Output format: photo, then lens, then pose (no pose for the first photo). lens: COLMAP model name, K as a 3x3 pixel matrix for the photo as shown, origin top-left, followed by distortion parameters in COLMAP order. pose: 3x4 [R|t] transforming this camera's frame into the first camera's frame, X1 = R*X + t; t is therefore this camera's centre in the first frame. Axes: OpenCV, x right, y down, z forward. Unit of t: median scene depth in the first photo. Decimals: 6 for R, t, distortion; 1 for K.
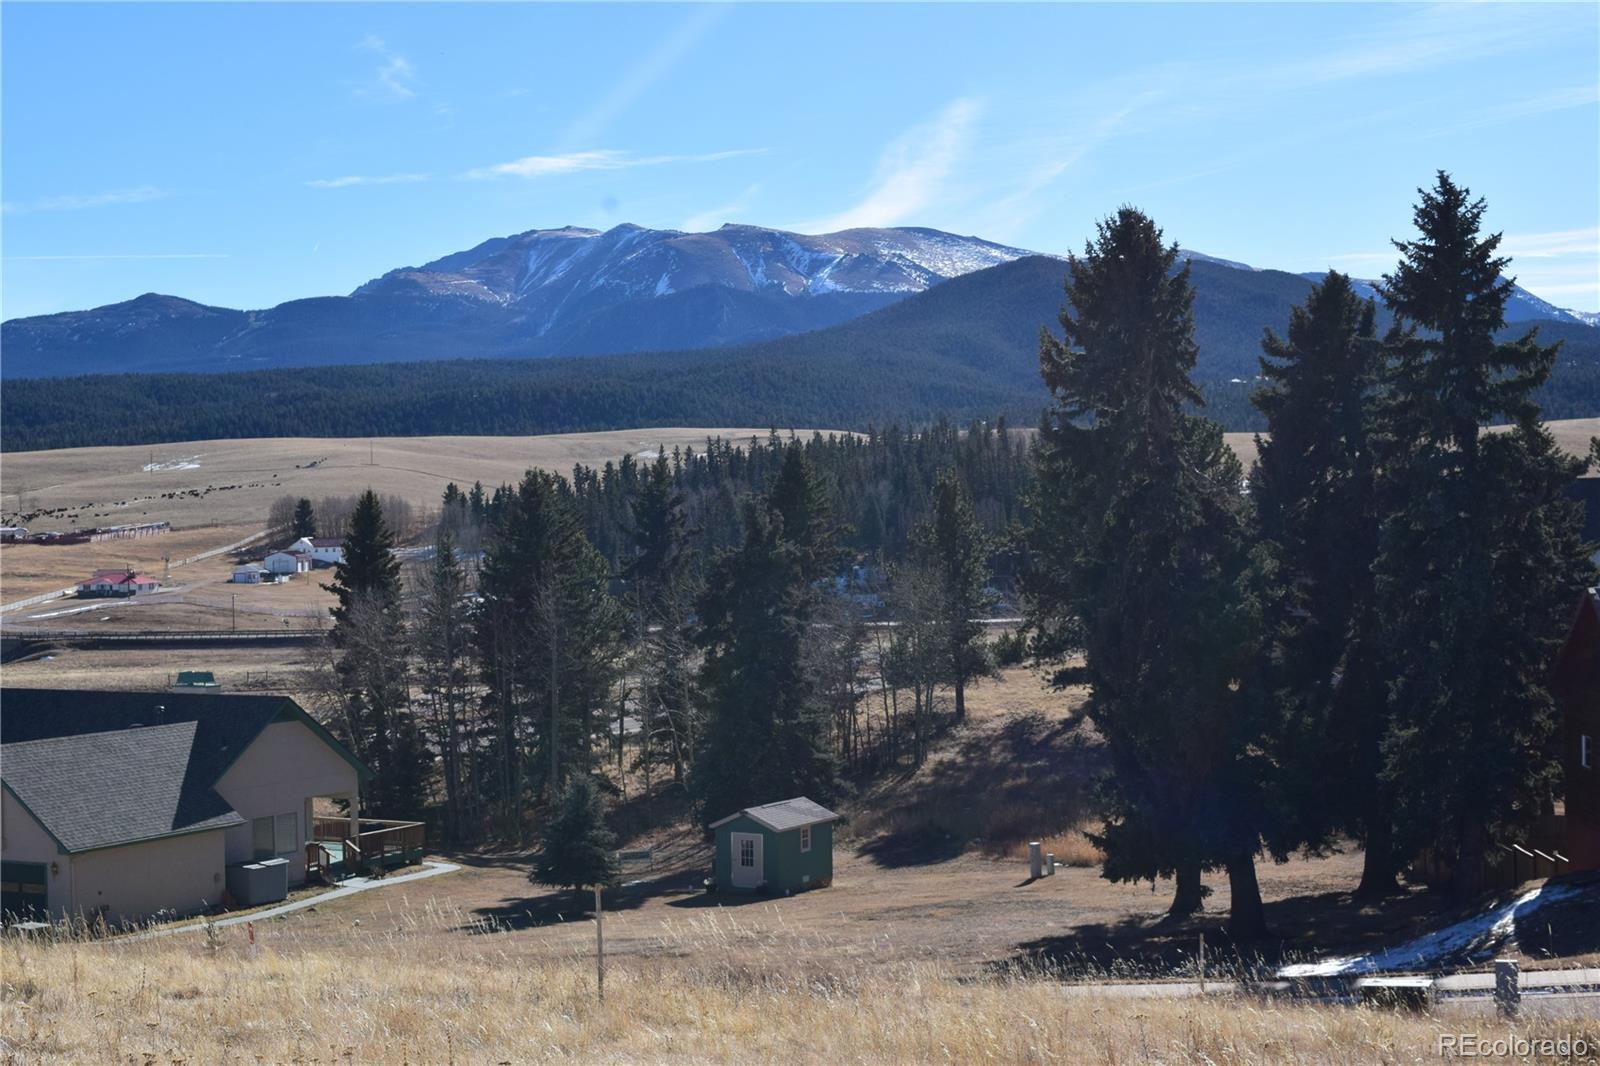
lens RADIAL K [[2719.9, 0, 800.0], [0, 2719.9, 533.0], [0, 0, 1]] dist [0.019812, 0.003795]
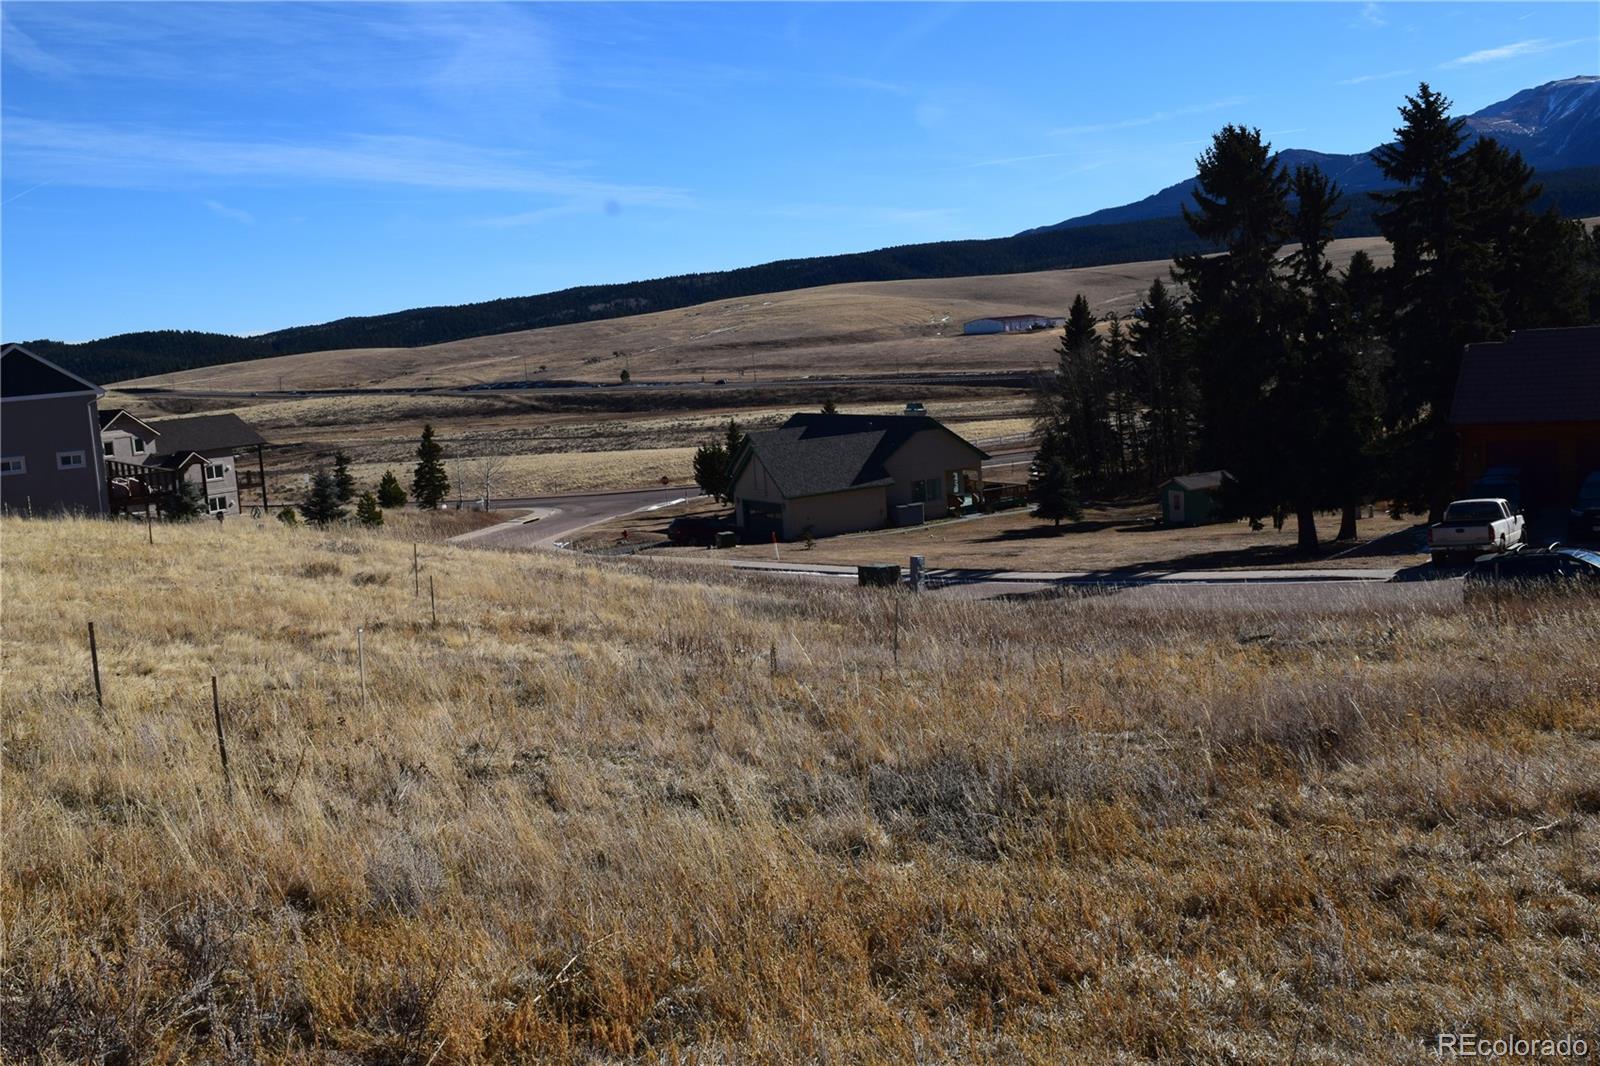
lens RADIAL K [[1675.2, 0, 793.9], [0, 1675.2, 513.0], [0, 0, 1]] dist [-0.025403, 0.001915]
pose [[0.865498, 0.013931, -0.500719, 0.314683], [0.048329, 0.992628, 0.111153, -0.006628], [0.498575, -0.120401, 0.858444, -0.043338]]
